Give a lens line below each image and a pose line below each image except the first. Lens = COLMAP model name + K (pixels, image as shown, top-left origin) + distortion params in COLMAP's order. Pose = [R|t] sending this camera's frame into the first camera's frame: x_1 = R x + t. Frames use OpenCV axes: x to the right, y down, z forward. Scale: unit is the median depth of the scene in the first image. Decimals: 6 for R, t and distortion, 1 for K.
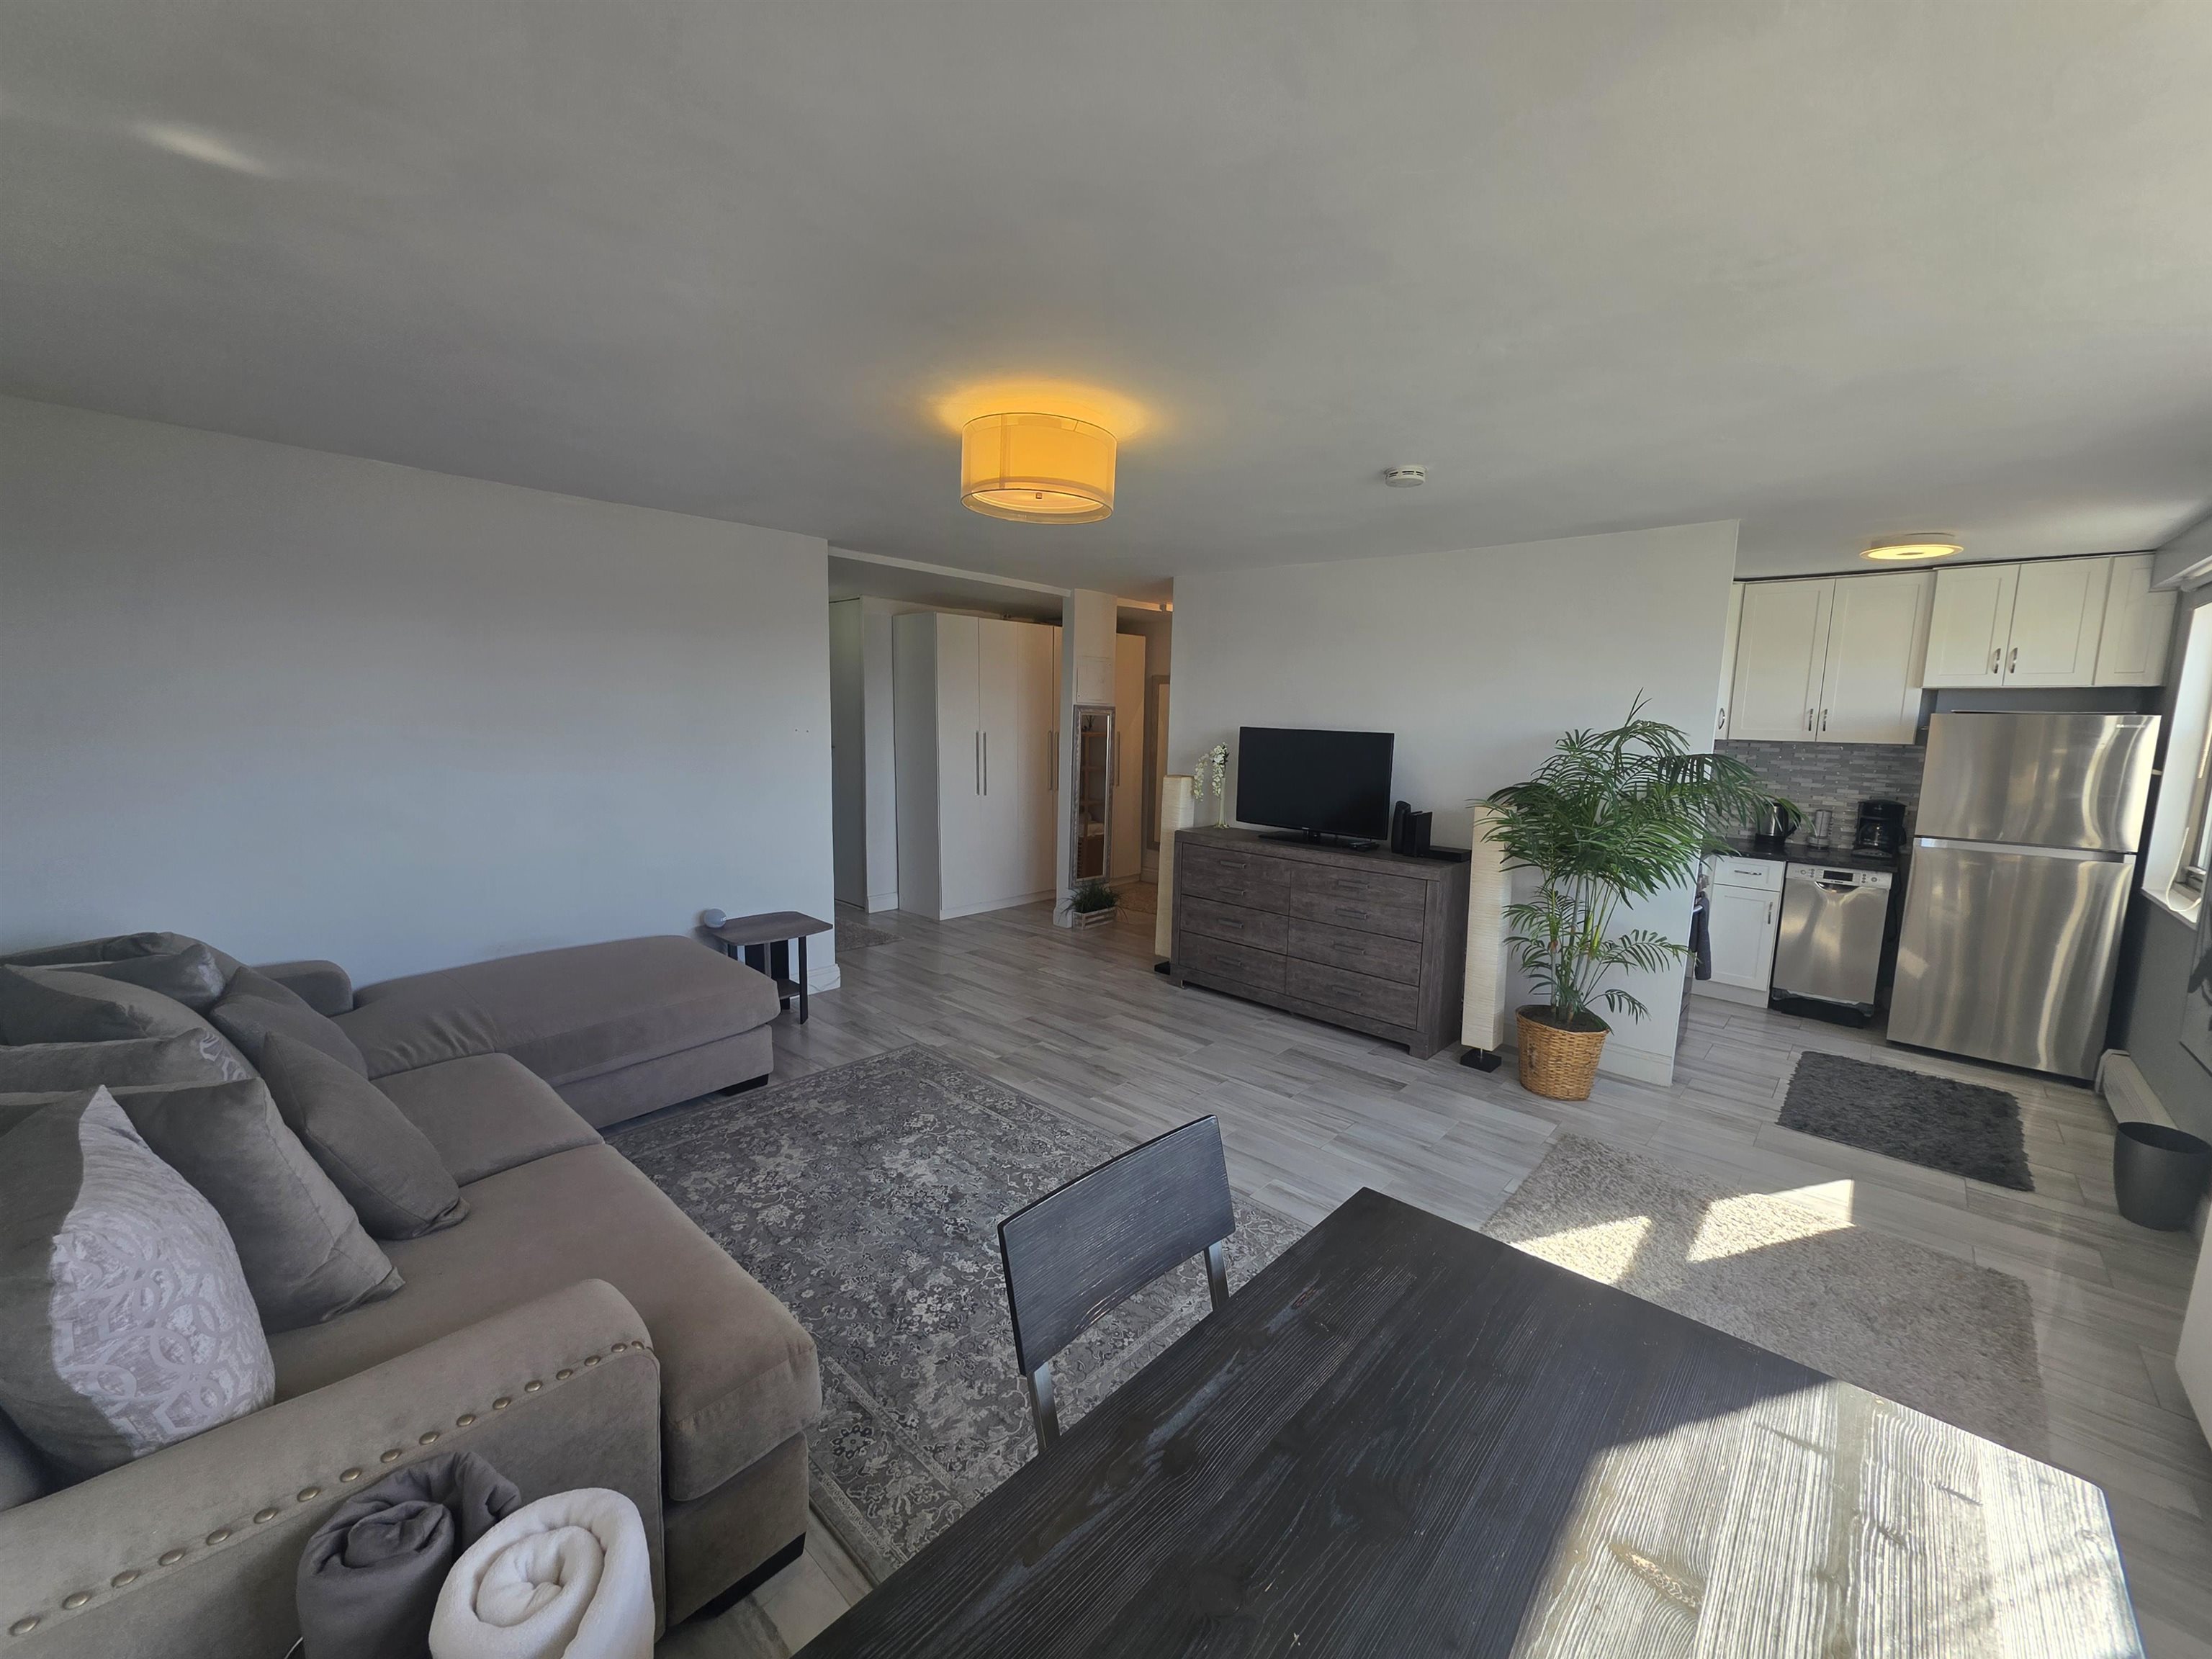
lens RADIAL K [[879.4, 0, 1124.9], [0, 879.4, 832.9], [0, 0, 1]] dist [0.003142, -0.000146]
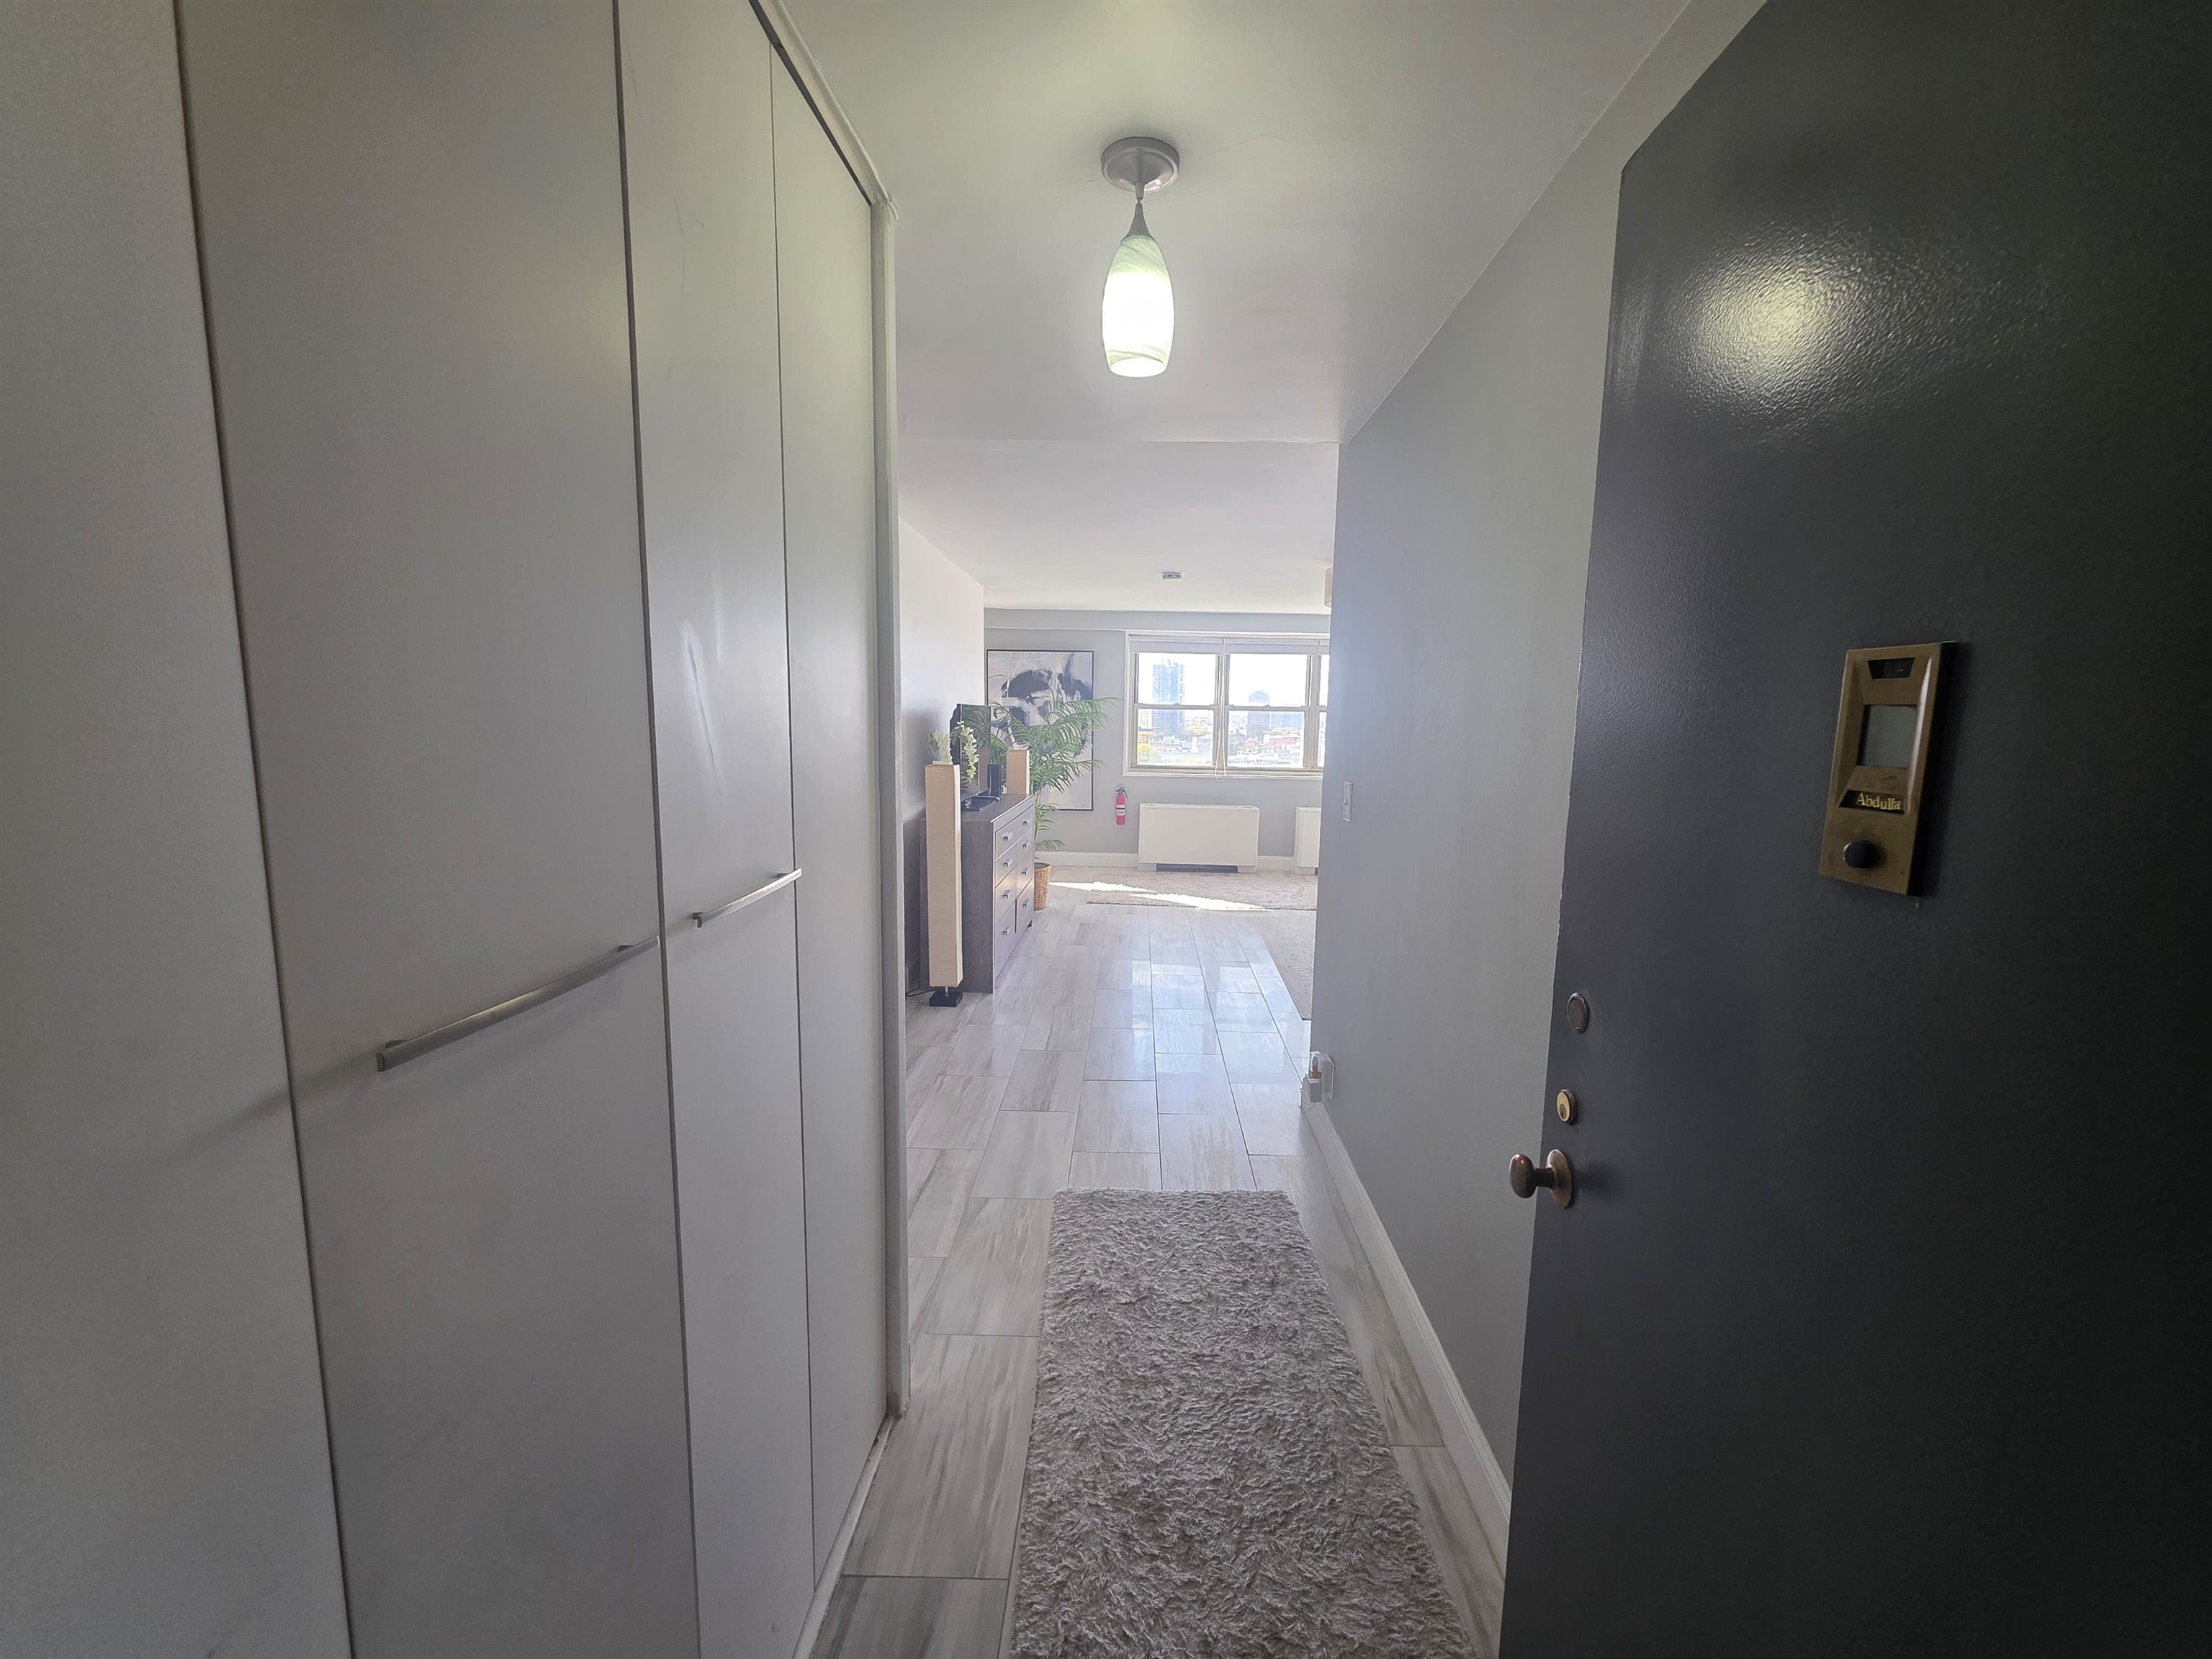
lens RADIAL K [[879.4, 0, 1128.8], [0, 879.4, 826.1], [0, 0, 1]] dist [0.003142, -0.000146]
pose [[-0.653211, -0.135398, 0.744972, -0.831834], [0.066363, 0.969858, 0.234460, -0.236378], [-0.754262, 0.202591, -0.624536, 1.725375]]
